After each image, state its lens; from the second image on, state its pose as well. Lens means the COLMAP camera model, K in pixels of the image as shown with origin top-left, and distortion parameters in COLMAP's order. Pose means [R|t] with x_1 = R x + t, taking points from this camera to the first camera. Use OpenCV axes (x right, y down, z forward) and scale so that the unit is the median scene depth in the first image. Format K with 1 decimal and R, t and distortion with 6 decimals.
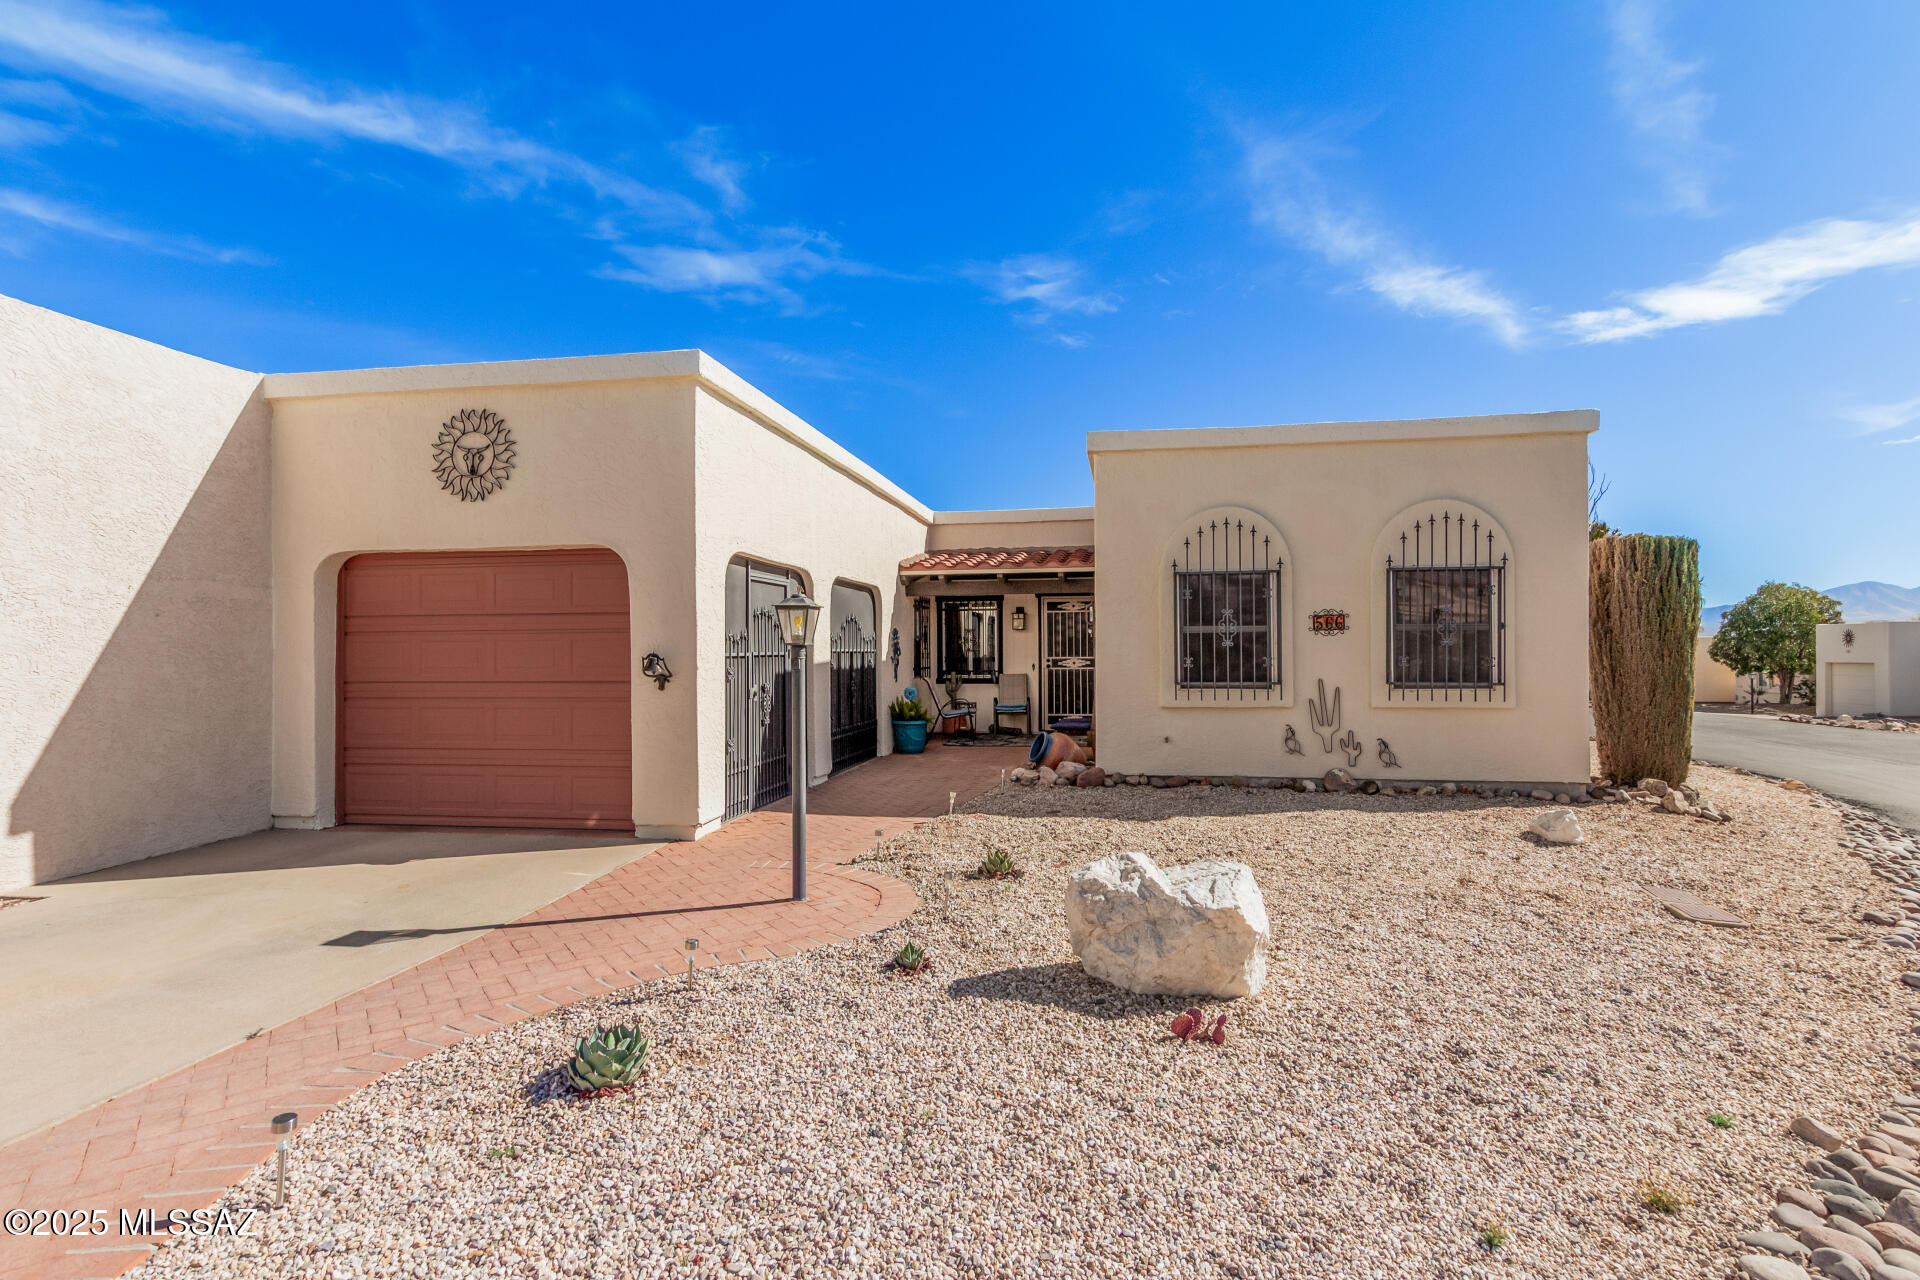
lens RADIAL K [[937.9, 0, 972.0], [0, 937.9, 641.7], [0, 0, 1]] dist [0.014352, -0.004526]
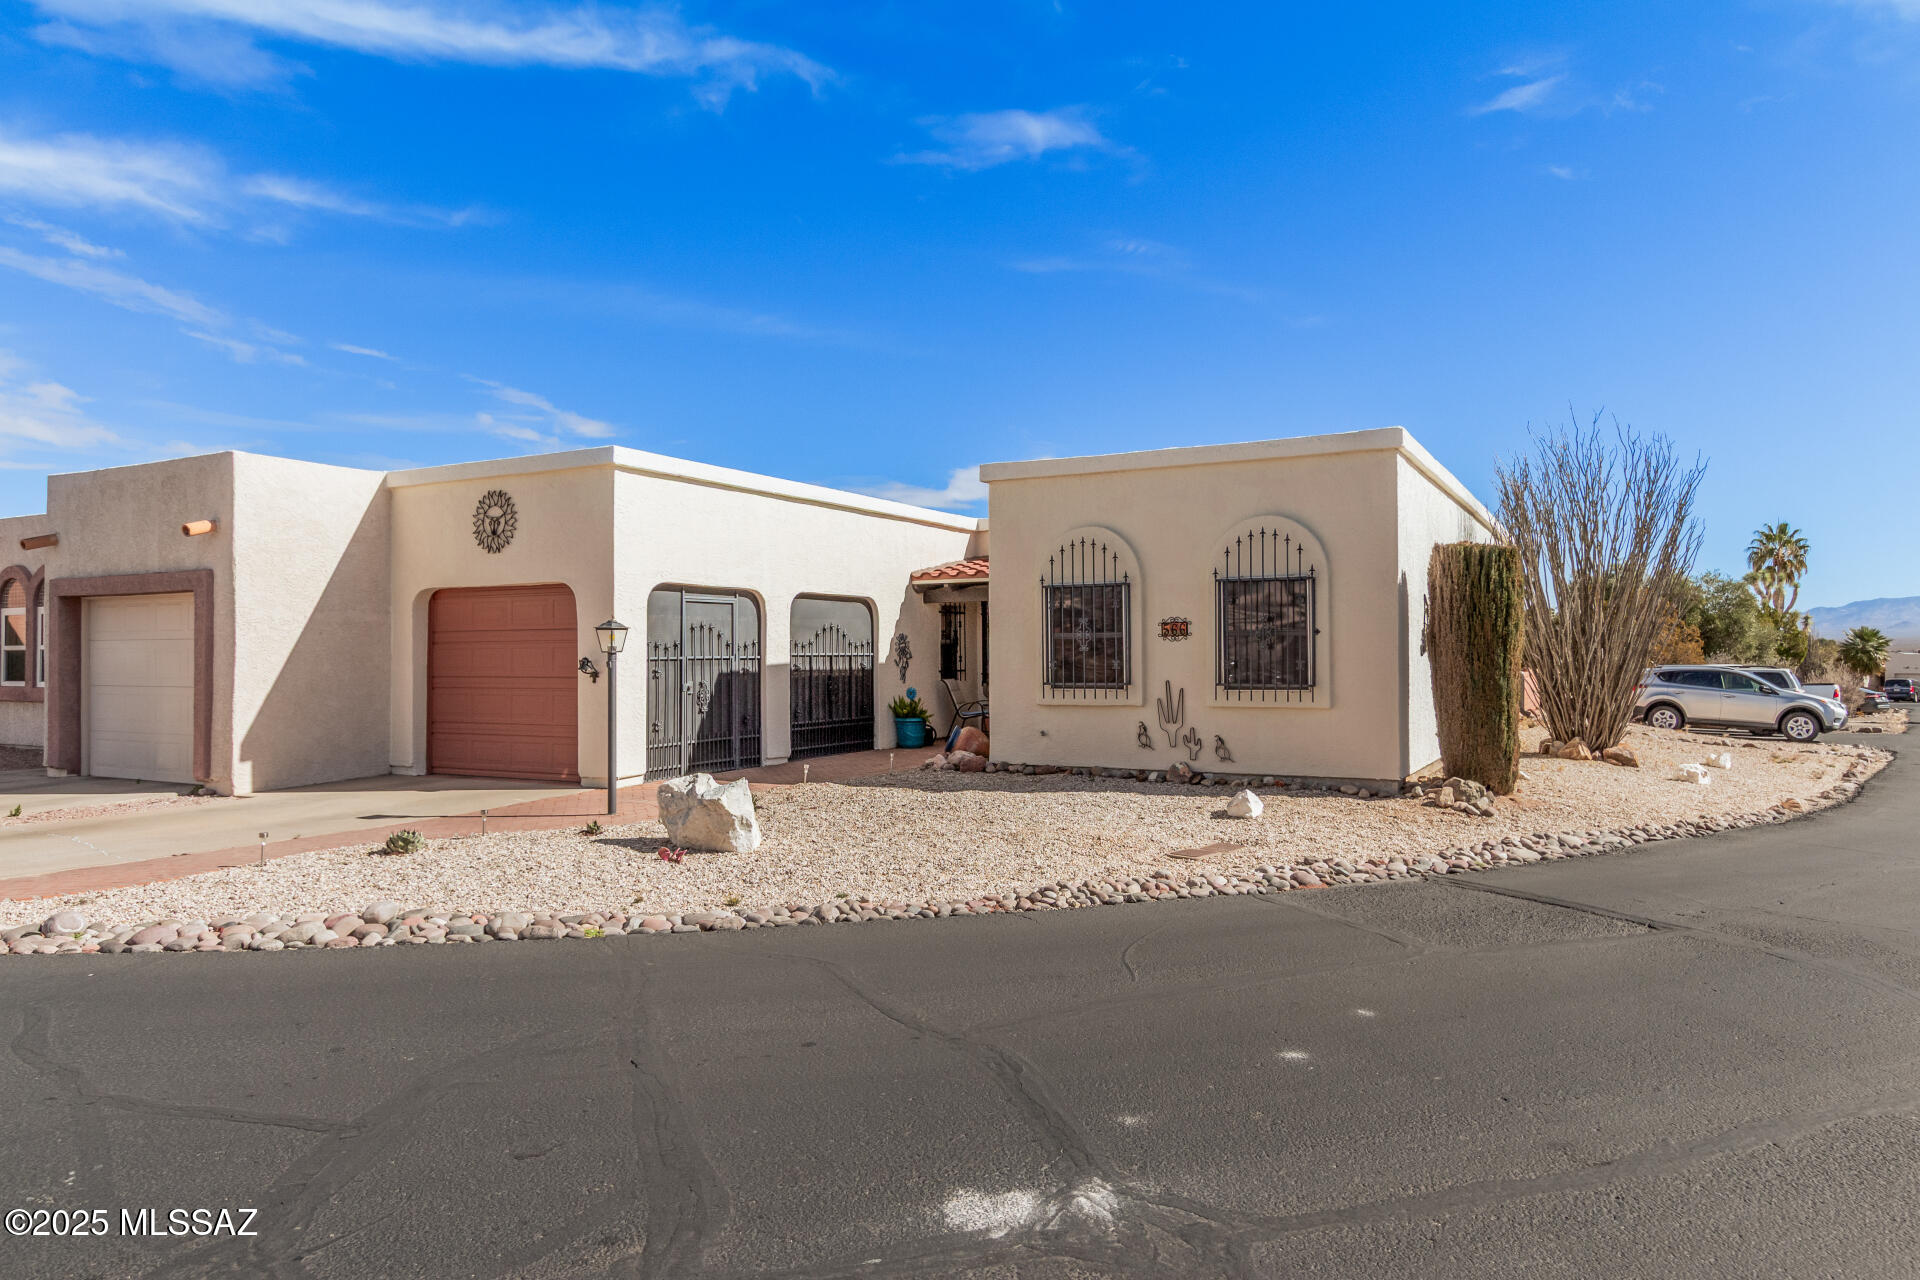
lens RADIAL K [[1222.2, 0, 953.0], [0, 1222.2, 623.3], [0, 0, 1]] dist [0.009745, 0.002812]
pose [[0.942678, -0.008729, -0.333590, 0.635399], [0.004169, 0.999888, -0.014383, -0.008024], [0.333678, 0.012168, 0.942609, -0.453843]]
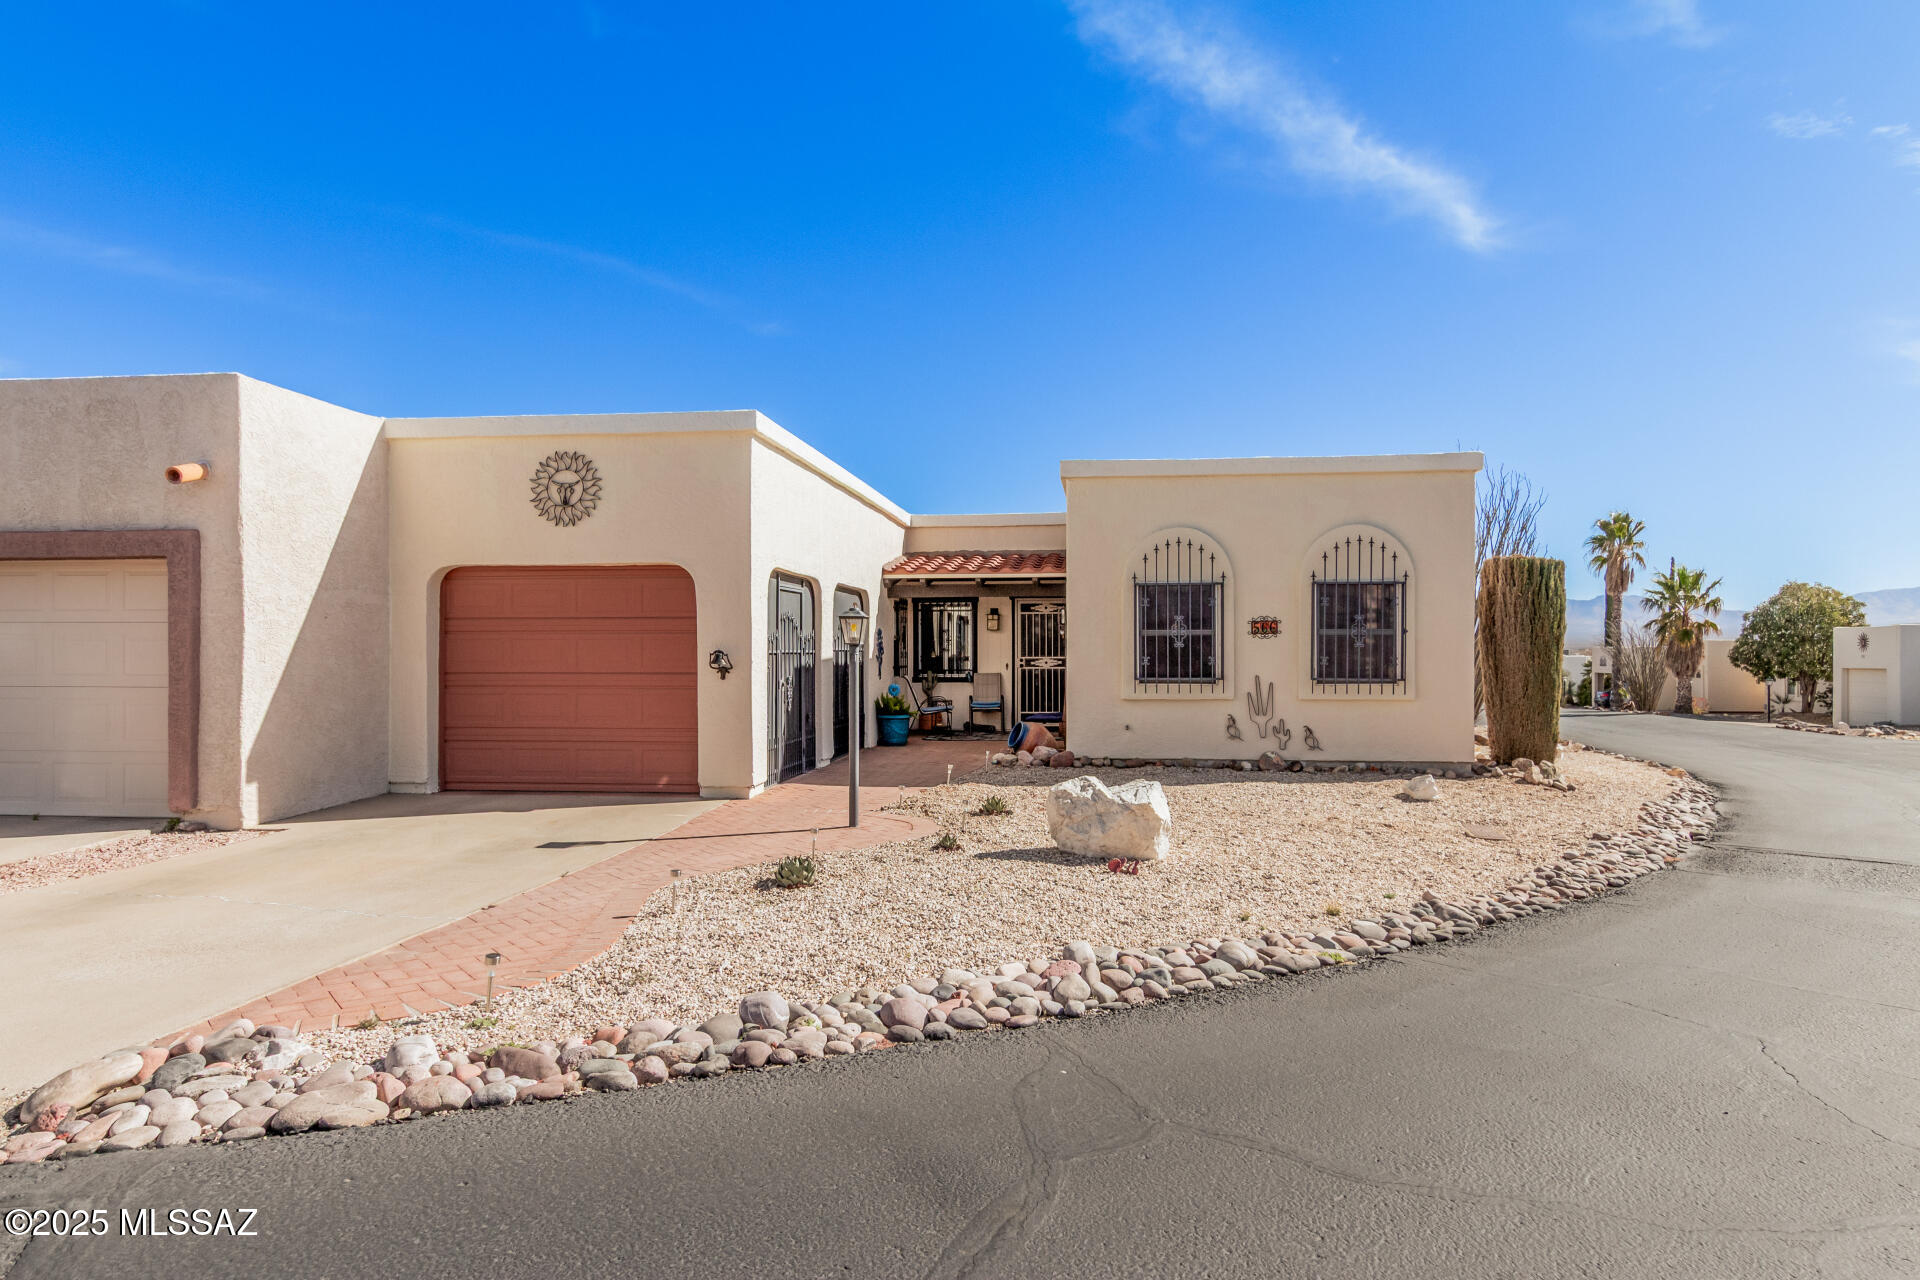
lens RADIAL K [[1151.4, 0, 970.1], [0, 1151.4, 646.1], [0, 0, 1]] dist [0.015162, 0.004435]
pose [[0.998905, 0.005513, 0.046449, -0.056583], [-0.005737, 0.999973, 0.004691, -0.001773], [-0.046421, -0.004952, 0.998910, -0.437950]]
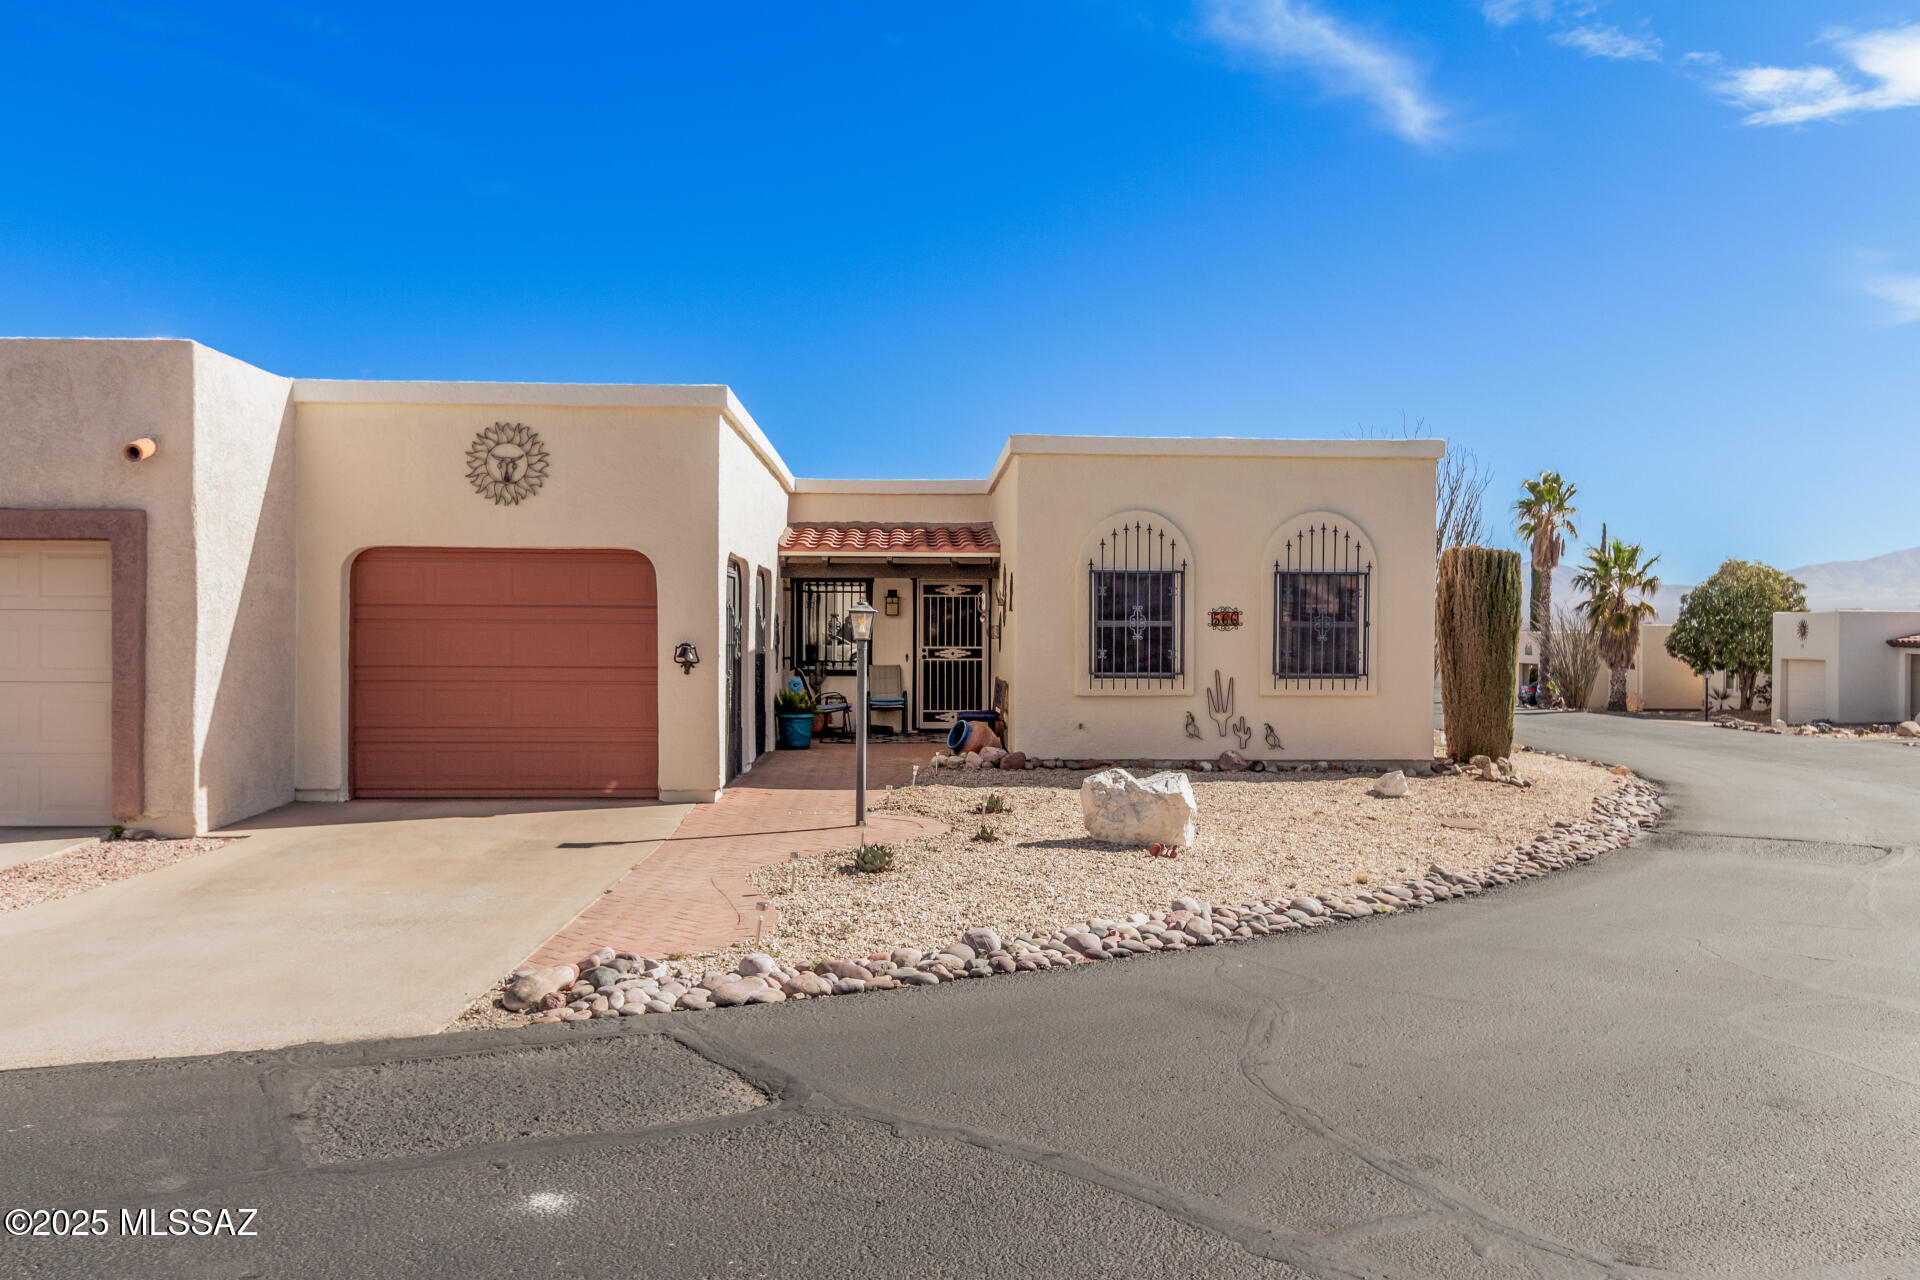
lens RADIAL K [[1576.6, 0, 969.7], [0, 1576.6, 638.5], [0, 0, 1]] dist [-0.000350, -0.002042]
pose [[0.977659, 0.009997, 0.209961, -0.313497], [-0.012963, 0.999835, 0.012754, -0.017719], [-0.209799, -0.015191, 0.977627, -0.776236]]
